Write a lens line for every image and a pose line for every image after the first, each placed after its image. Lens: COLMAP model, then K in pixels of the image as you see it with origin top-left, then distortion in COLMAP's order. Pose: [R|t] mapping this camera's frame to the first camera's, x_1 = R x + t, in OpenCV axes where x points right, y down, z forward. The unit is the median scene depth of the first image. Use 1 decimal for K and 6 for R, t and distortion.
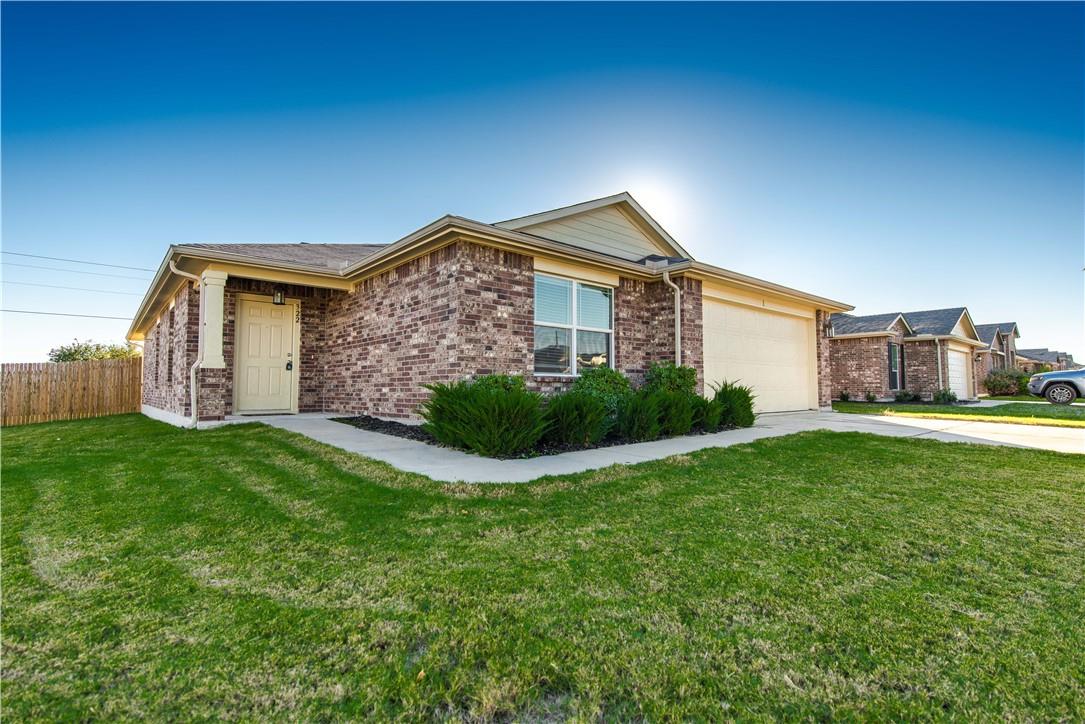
lens RADIAL K [[494.1, 0, 542.5], [0, 494.1, 362.0], [0, 0, 1]] dist [0.012542, -0.000482]
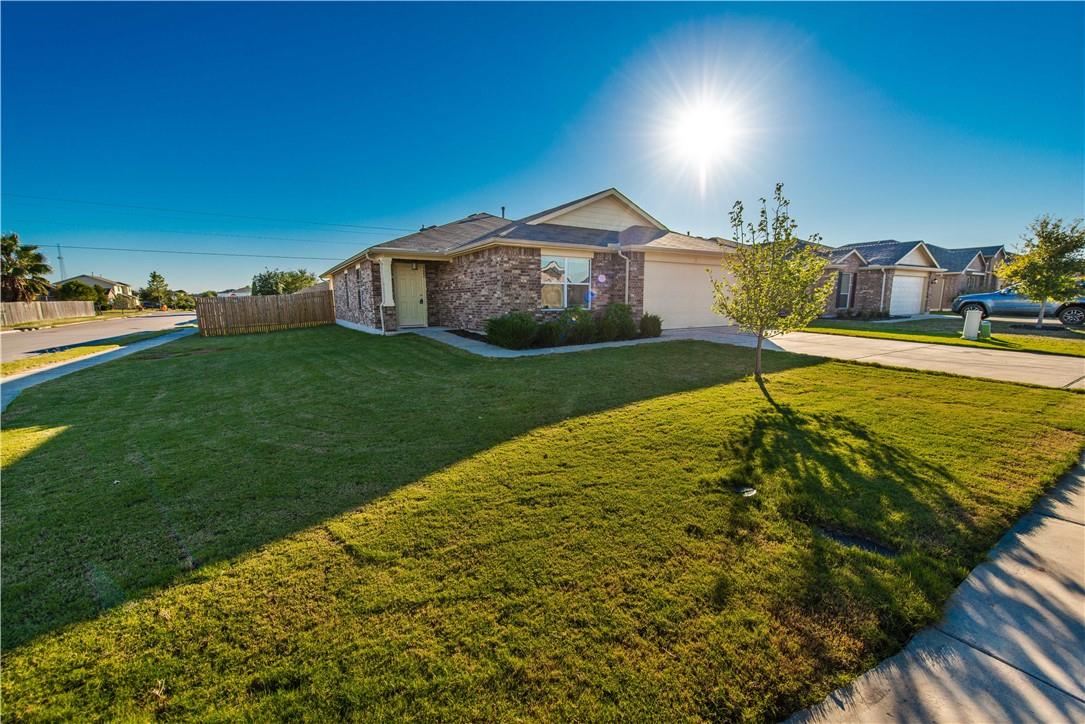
lens RADIAL K [[425.4, 0, 542.5], [0, 425.4, 362.0], [0, 0, 1]] dist [0.012827, -0.000803]
pose [[0.986323, 0.019256, -0.163698, 0.246624], [0.014102, 0.979652, 0.200207, -0.102459], [0.164222, -0.199777, 0.965982, -0.627558]]
